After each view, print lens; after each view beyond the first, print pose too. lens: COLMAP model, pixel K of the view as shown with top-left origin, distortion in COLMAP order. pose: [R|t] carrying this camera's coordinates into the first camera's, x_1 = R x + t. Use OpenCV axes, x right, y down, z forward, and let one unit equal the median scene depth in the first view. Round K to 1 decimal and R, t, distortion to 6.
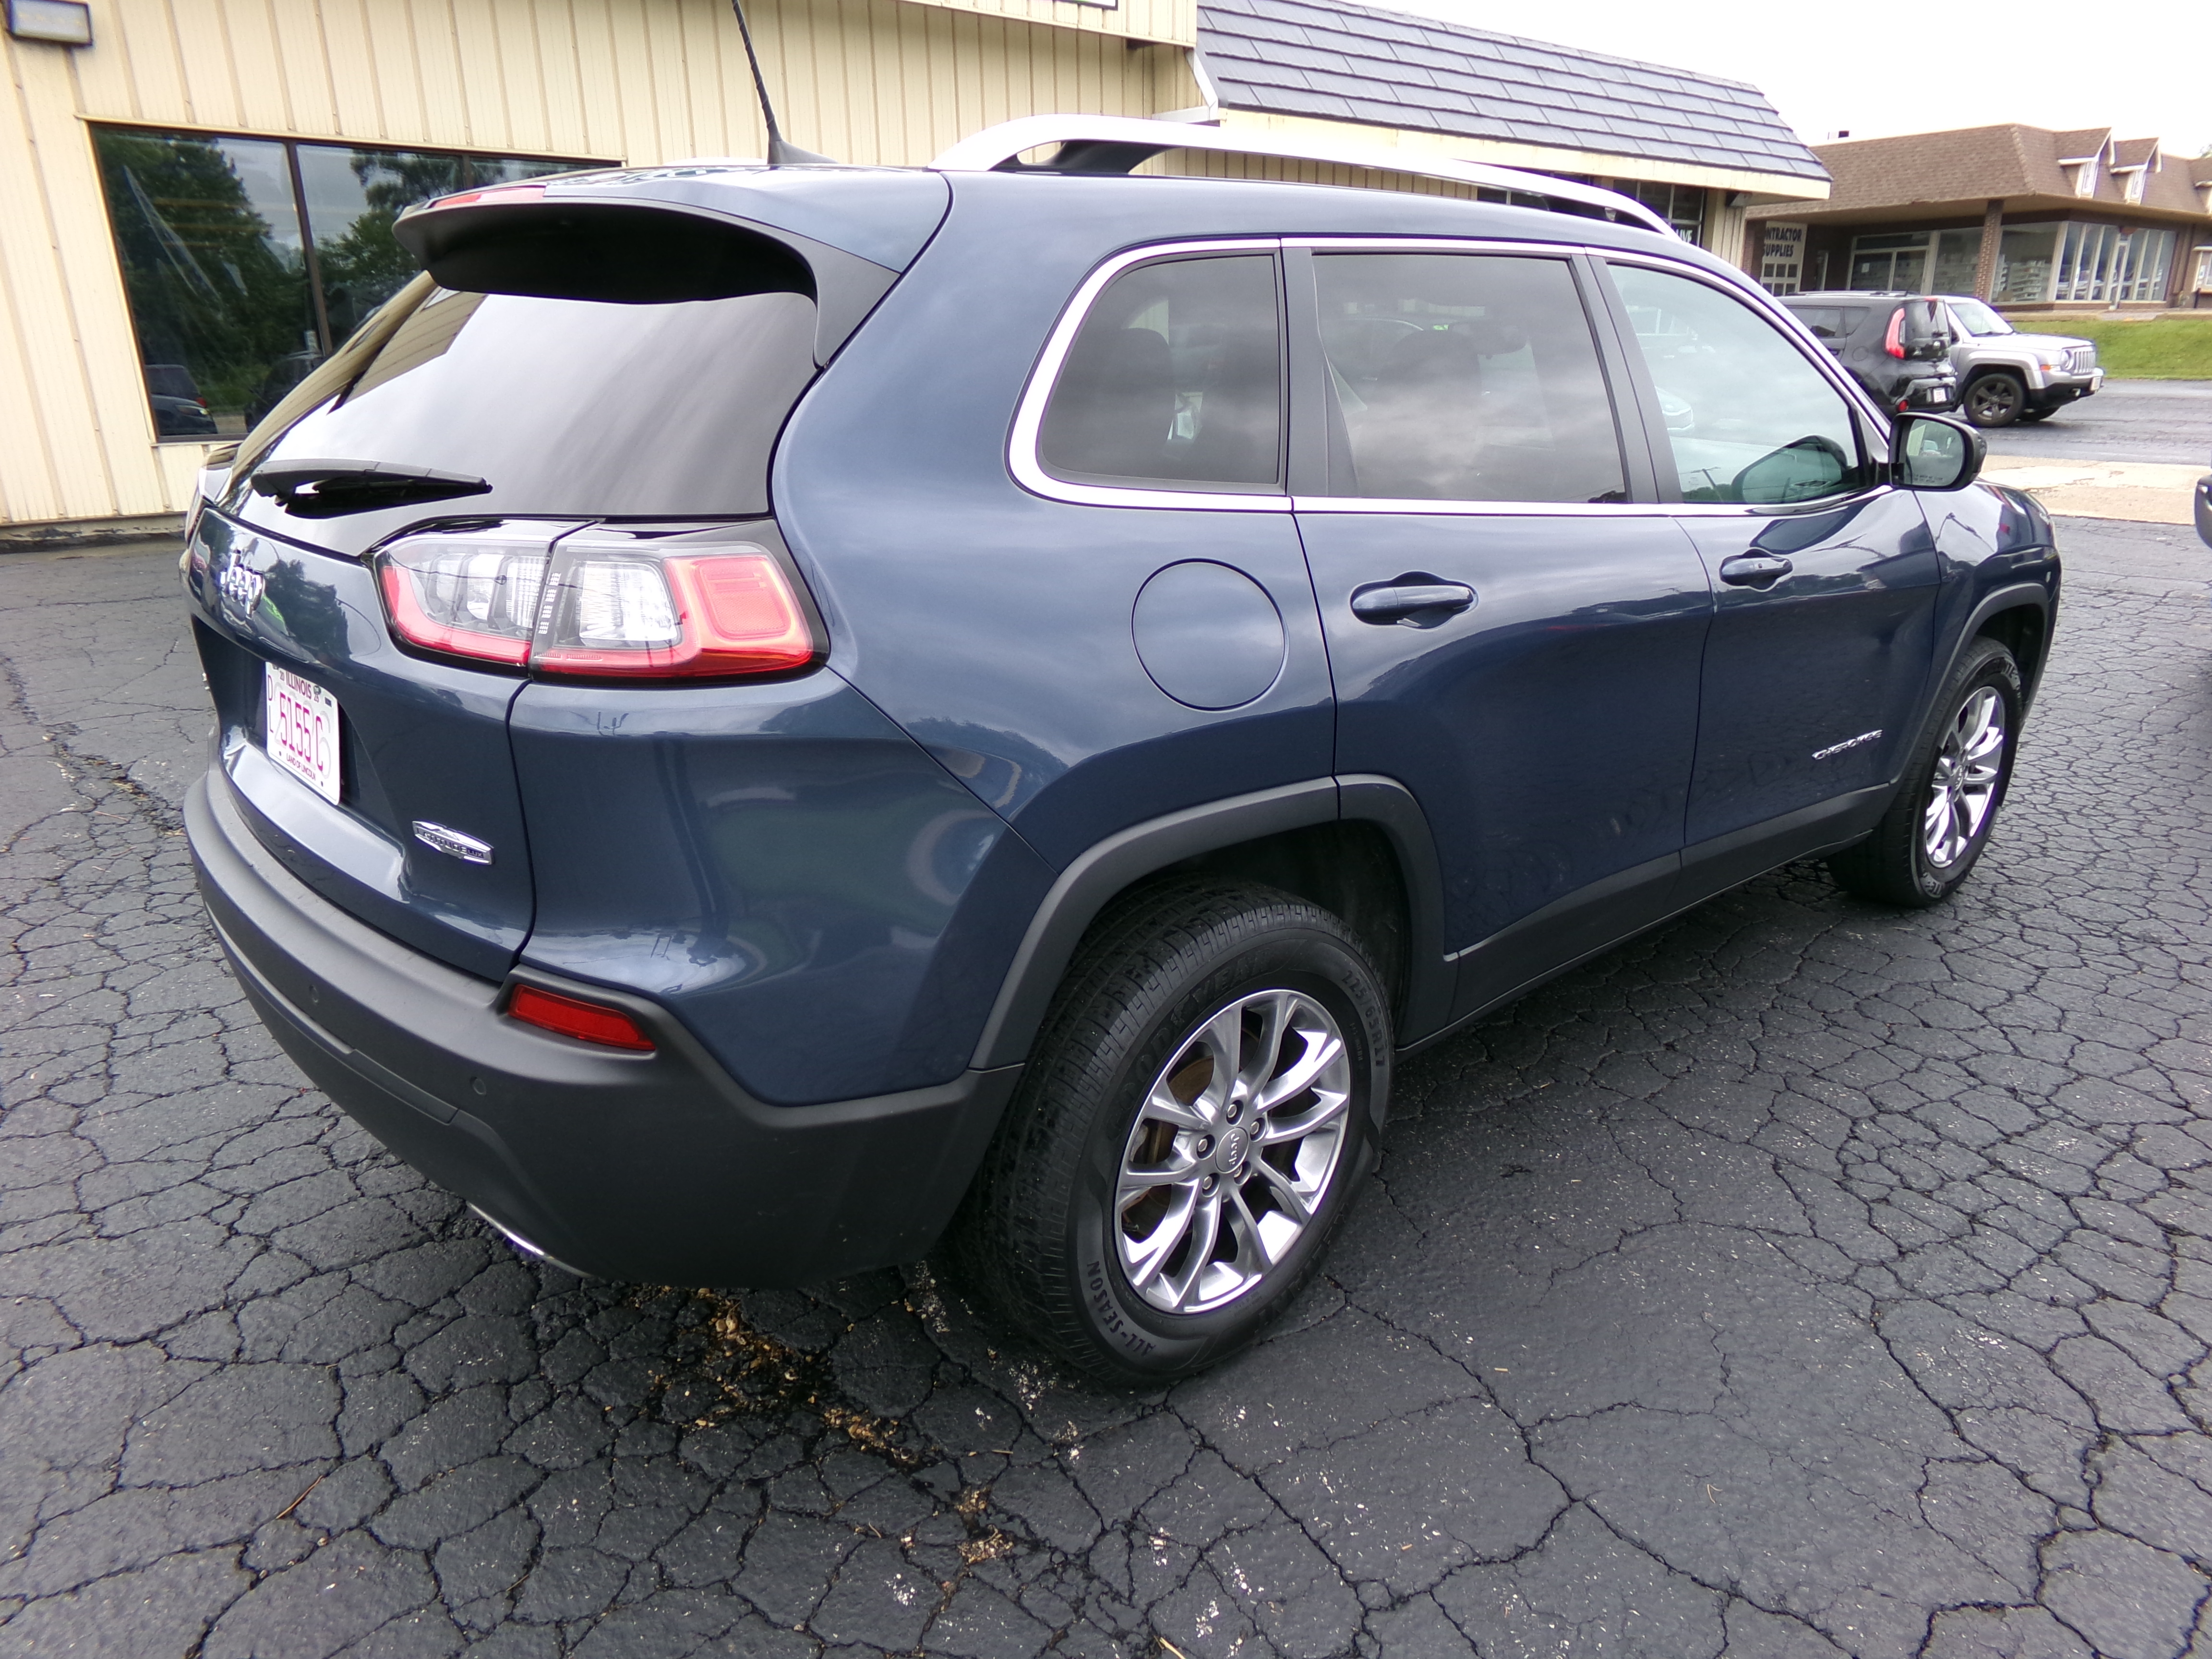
lens RADIAL K [[1475.2, 0, 1106.0], [0, 1475.2, 829.5], [0, 0, 1]] dist [0.004230, 0.000858]
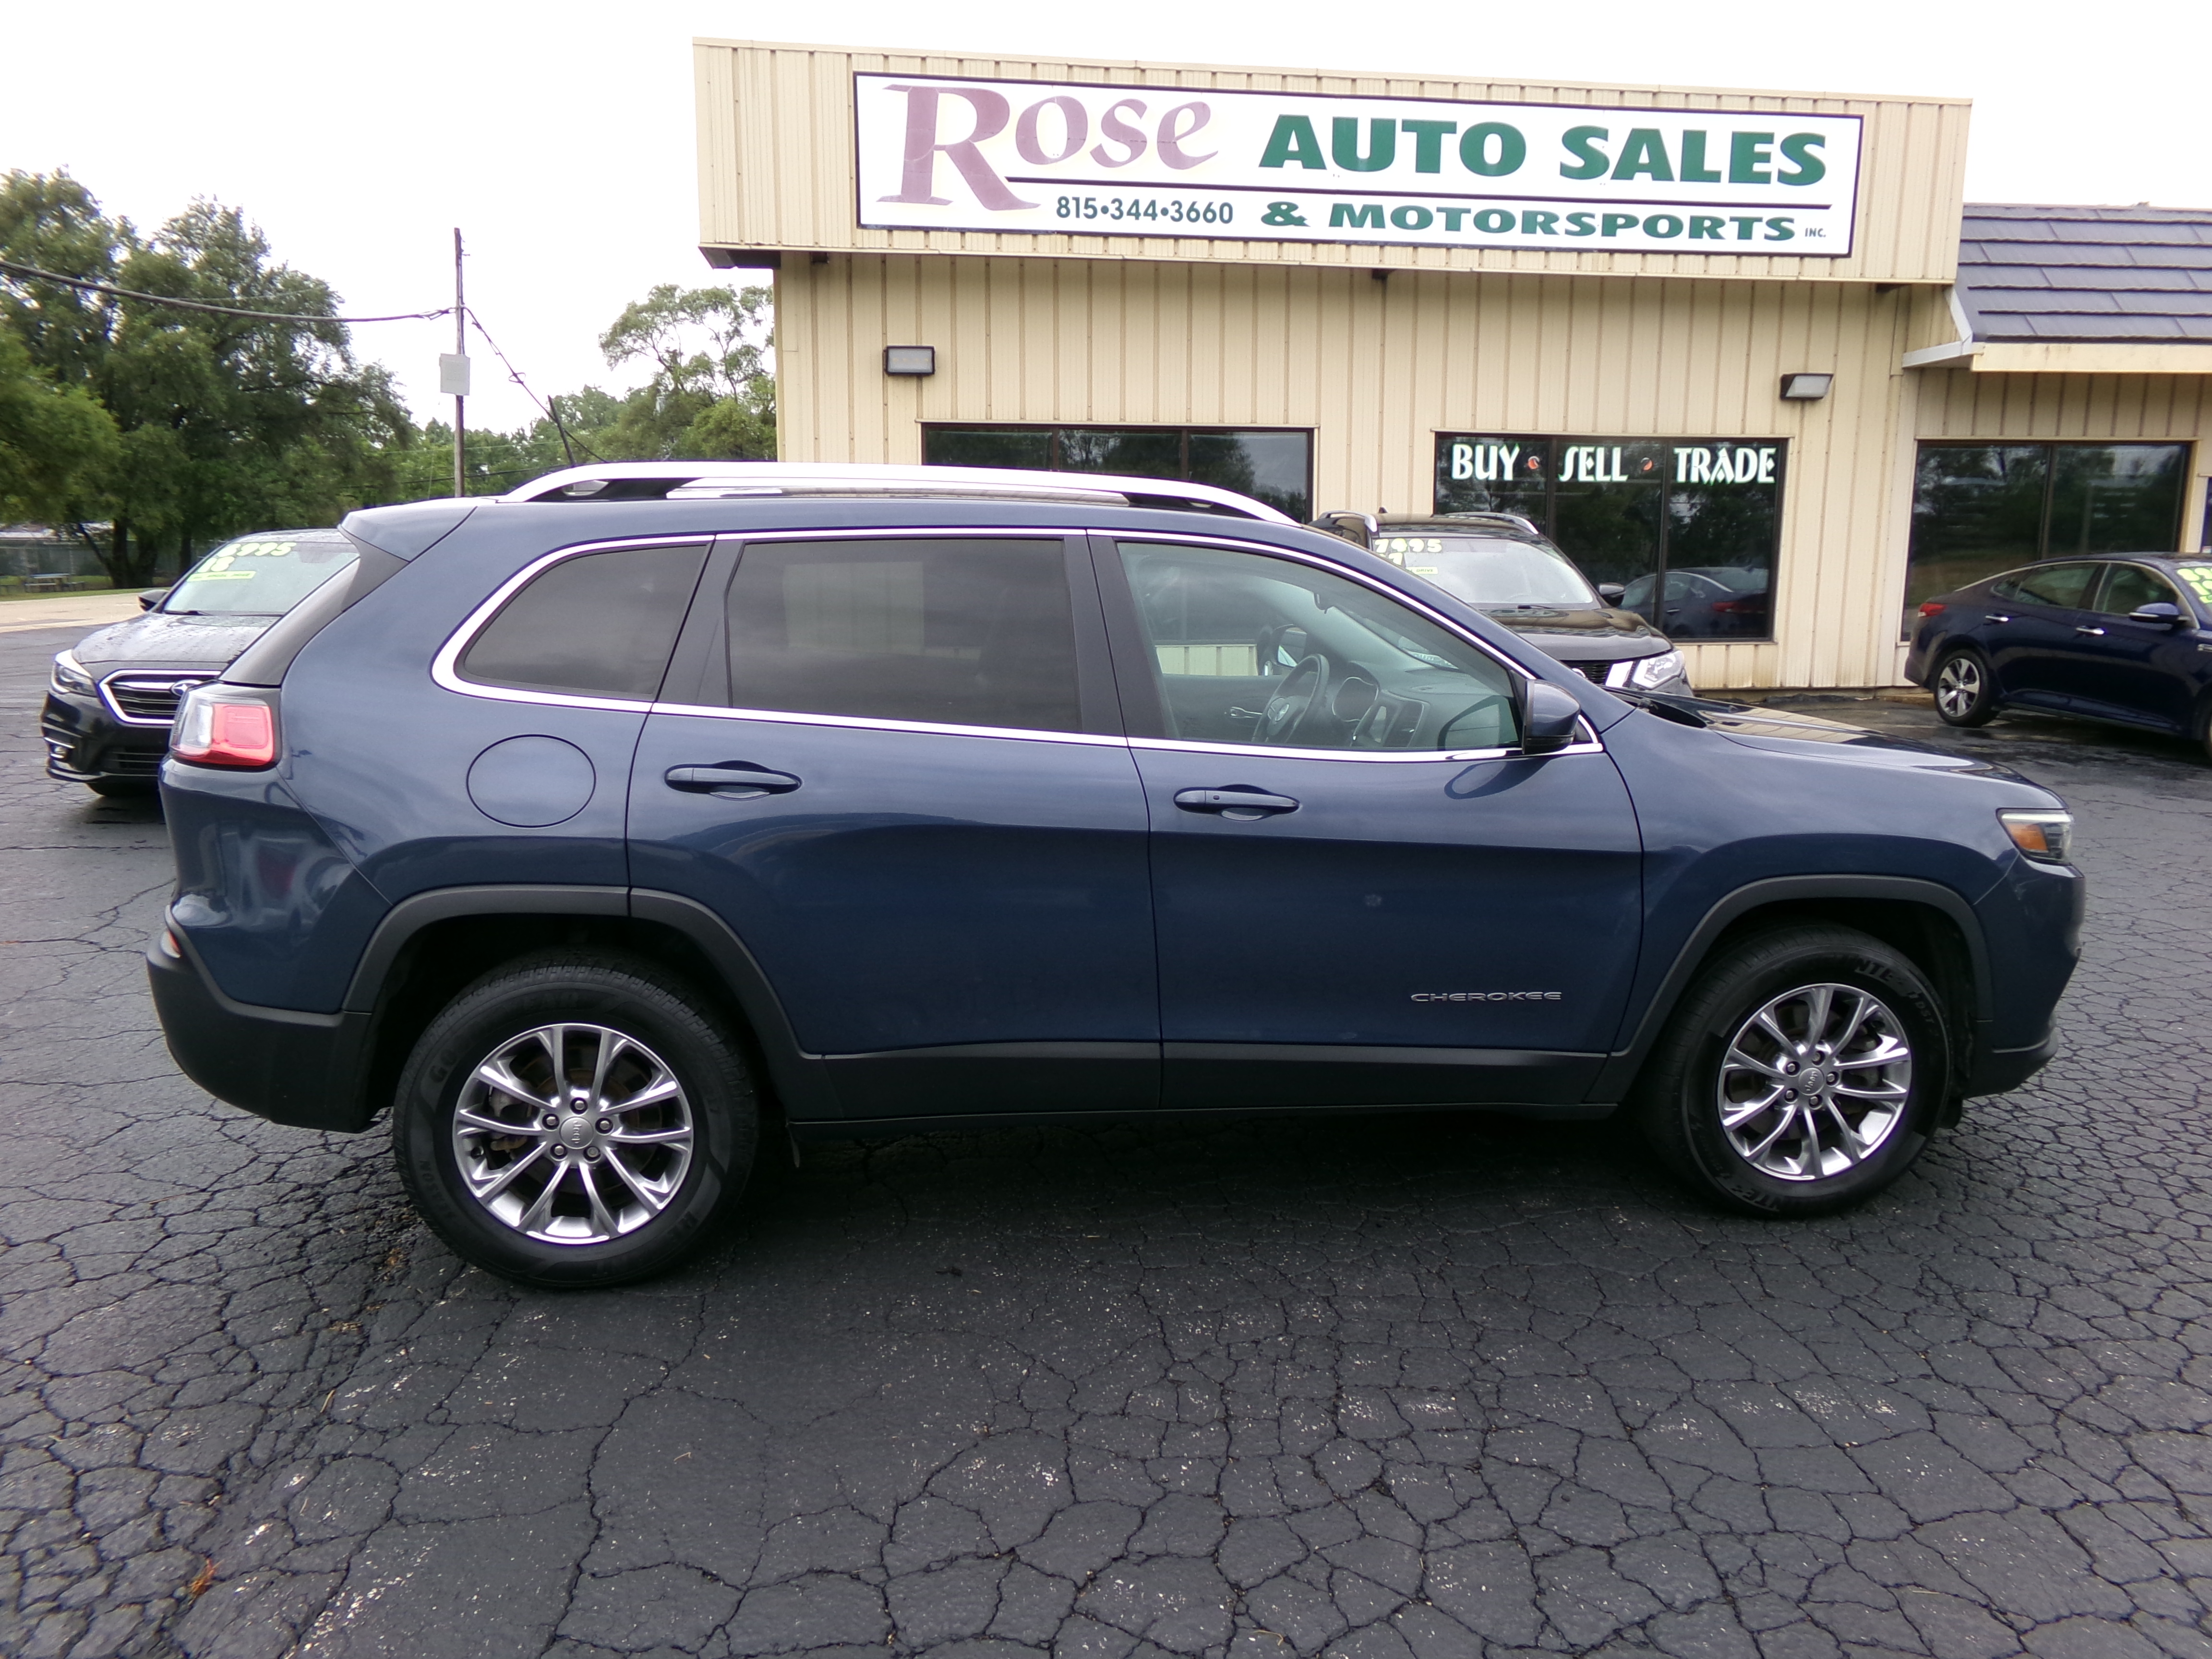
lens RADIAL K [[1475.2, 0, 1106.0], [0, 1475.2, 829.5], [0, 0, 1]] dist [0.004230, 0.000858]
pose [[0.827606, 0.105732, -0.551262, 0.731825], [-0.185920, 0.978297, -0.091484, -0.024173], [0.529625, 0.178203, 0.829301, 0.005087]]
